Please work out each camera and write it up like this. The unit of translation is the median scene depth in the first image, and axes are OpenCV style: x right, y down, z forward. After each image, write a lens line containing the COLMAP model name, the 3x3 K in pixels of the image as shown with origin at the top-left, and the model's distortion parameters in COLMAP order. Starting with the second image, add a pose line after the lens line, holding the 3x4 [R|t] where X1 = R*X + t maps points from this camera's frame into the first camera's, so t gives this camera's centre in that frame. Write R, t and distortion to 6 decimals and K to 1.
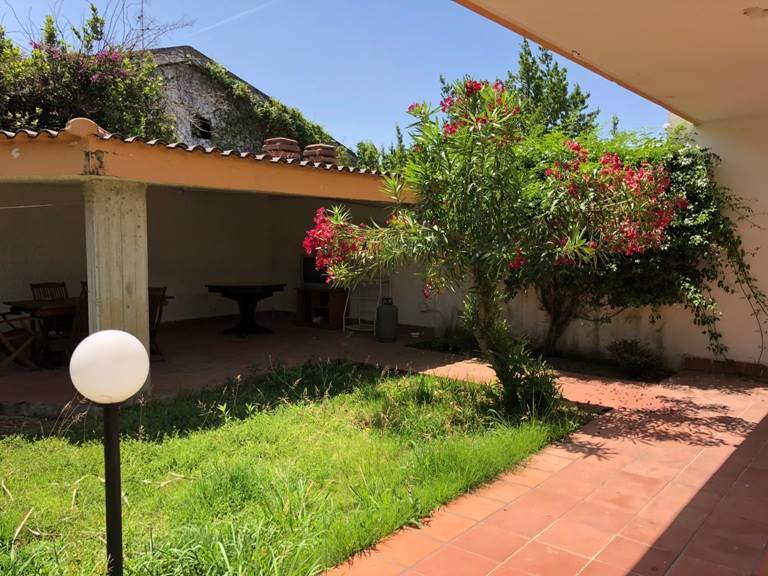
lens RADIAL K [[632.8, 0, 384.0], [0, 632.8, 288.0], [0, 0, 1]] dist [0.083334, -0.156232]
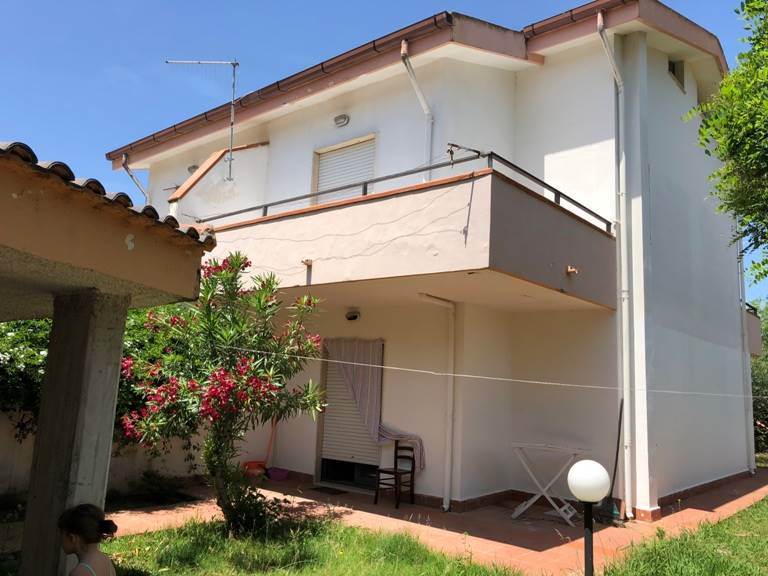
lens RADIAL K [[632.8, 0, 384.0], [0, 632.8, 288.0], [0, 0, 1]] dist [0.083334, -0.156232]
pose [[0.008440, 0.148843, 0.988825, -1.008802], [0.032360, 0.988301, -0.149041, -0.074550], [-0.999441, 0.033256, 0.003525, 0.705711]]
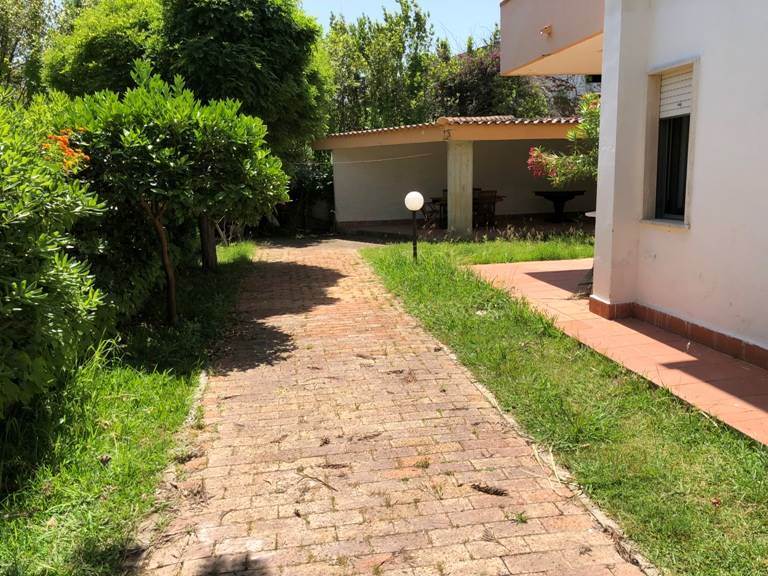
lens RADIAL K [[632.8, 0, 384.0], [0, 632.8, 288.0], [0, 0, 1]] dist [0.083334, -0.156232]
pose [[0.755632, 0.099205, -0.647441, 0.889723], [-0.022927, 0.991864, 0.125221, 0.077981], [0.654596, -0.079778, 0.751758, -0.922557]]
